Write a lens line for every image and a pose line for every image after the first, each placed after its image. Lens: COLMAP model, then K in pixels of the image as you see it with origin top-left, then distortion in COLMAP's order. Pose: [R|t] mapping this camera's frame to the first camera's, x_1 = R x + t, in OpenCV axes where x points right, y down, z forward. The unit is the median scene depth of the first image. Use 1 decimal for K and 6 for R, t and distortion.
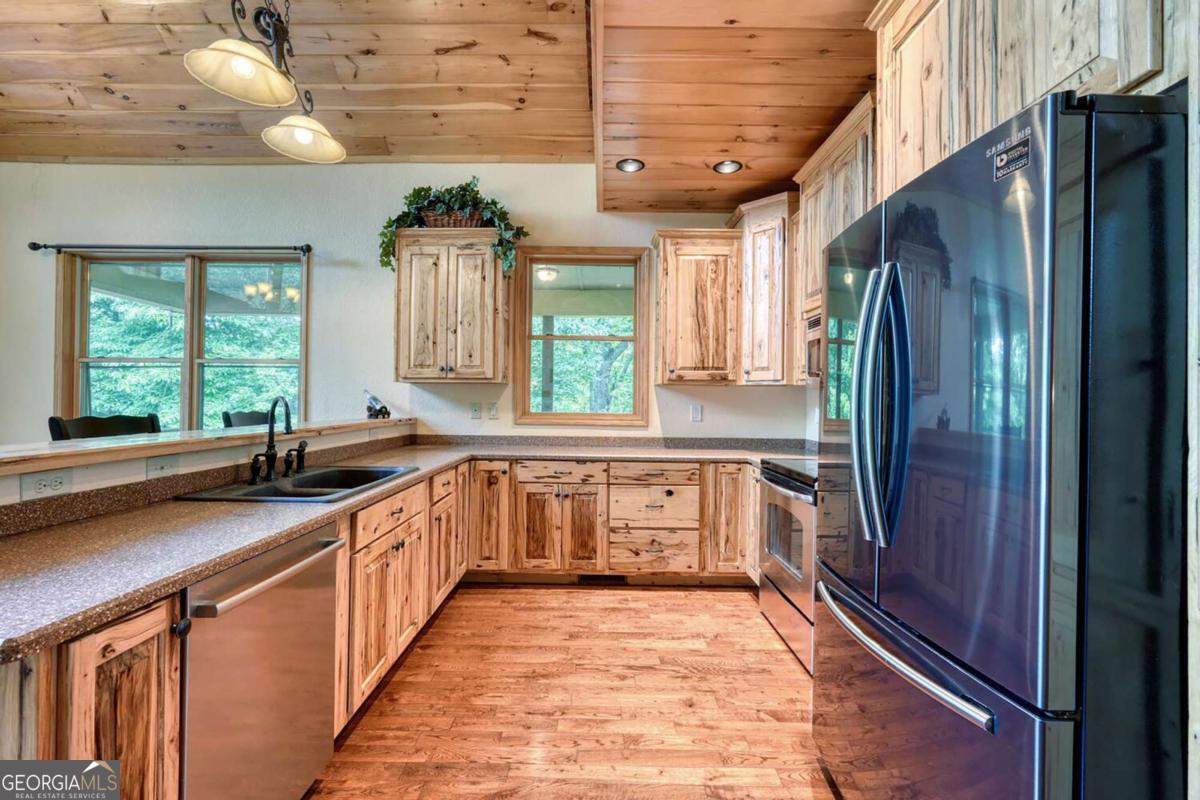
lens RADIAL K [[506.9, 0, 597.3], [0, 506.9, 399.0], [0, 0, 1]] dist [-0.008219, 0.004449]
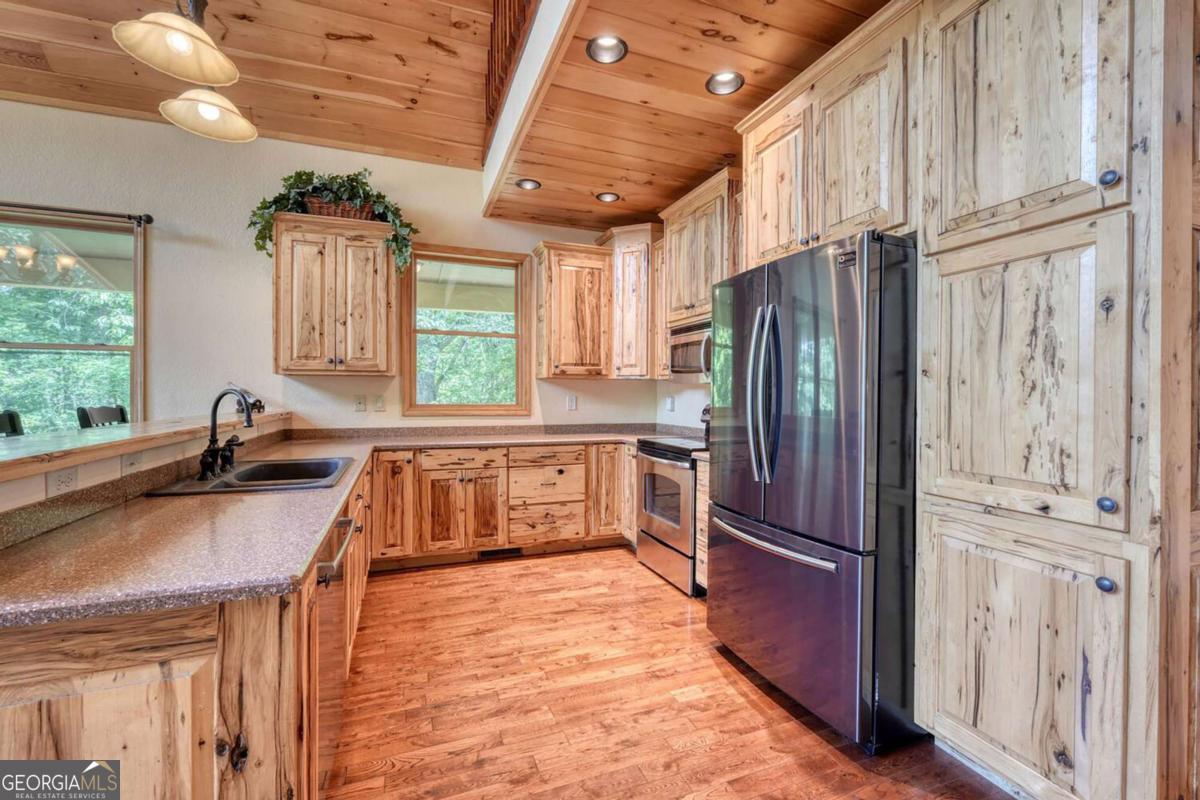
lens RADIAL K [[506.9, 0, 597.9], [0, 506.9, 397.4], [0, 0, 1]] dist [-0.008219, 0.004449]
pose [[0.931950, -0.007927, 0.362500, -0.197722], [0.003142, 0.999900, 0.013788, -0.000670], [-0.362573, -0.011711, 0.931882, -0.111331]]
